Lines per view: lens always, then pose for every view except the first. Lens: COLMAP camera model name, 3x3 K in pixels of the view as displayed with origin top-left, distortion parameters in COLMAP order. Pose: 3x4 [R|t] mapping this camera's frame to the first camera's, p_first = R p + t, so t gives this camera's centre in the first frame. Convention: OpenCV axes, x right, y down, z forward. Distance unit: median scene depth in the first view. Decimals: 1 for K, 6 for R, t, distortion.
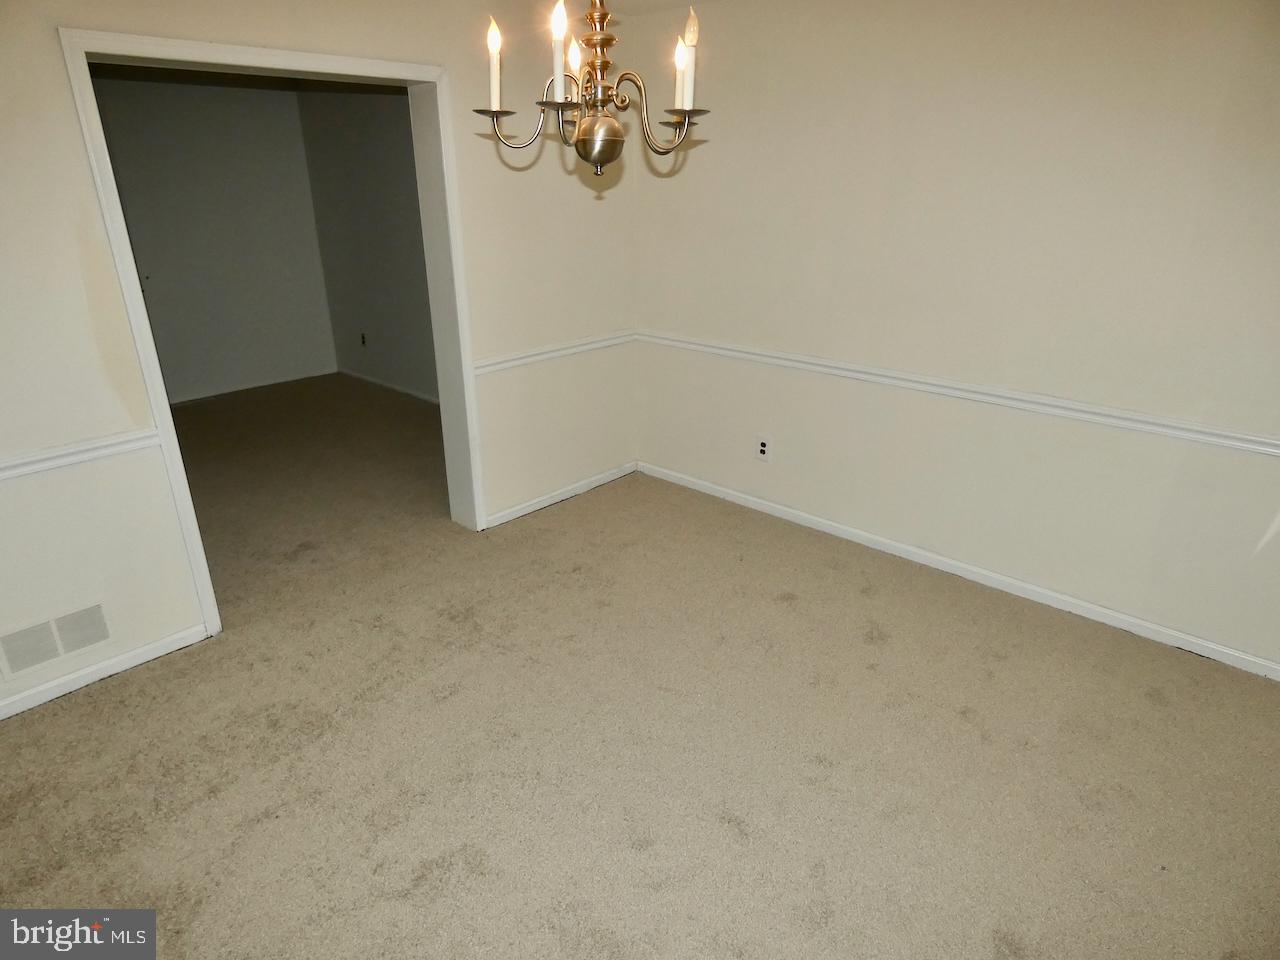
lens RADIAL K [[768.9, 0, 656.2], [0, 768.9, 481.4], [0, 0, 1]] dist [-0.004529, 0.001816]
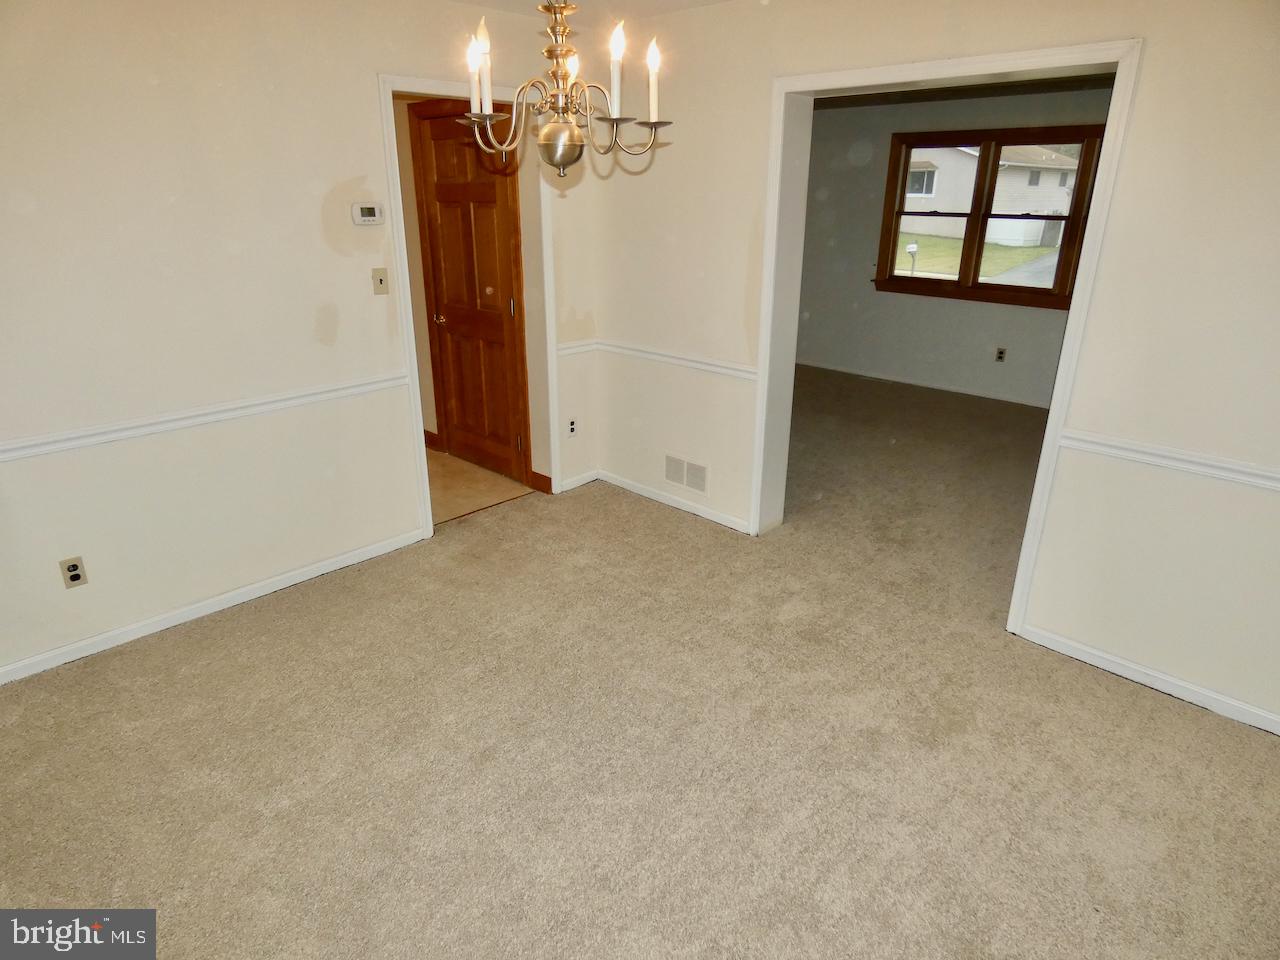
lens RADIAL K [[768.9, 0, 638.1], [0, 768.9, 478.8], [0, 0, 1]] dist [-0.004529, 0.001816]
pose [[-0.044408, 0.349897, -0.935735, 0.635249], [-0.385867, 0.857962, 0.339128, -0.256908], [0.921485, 0.376129, 0.096913, 0.687317]]
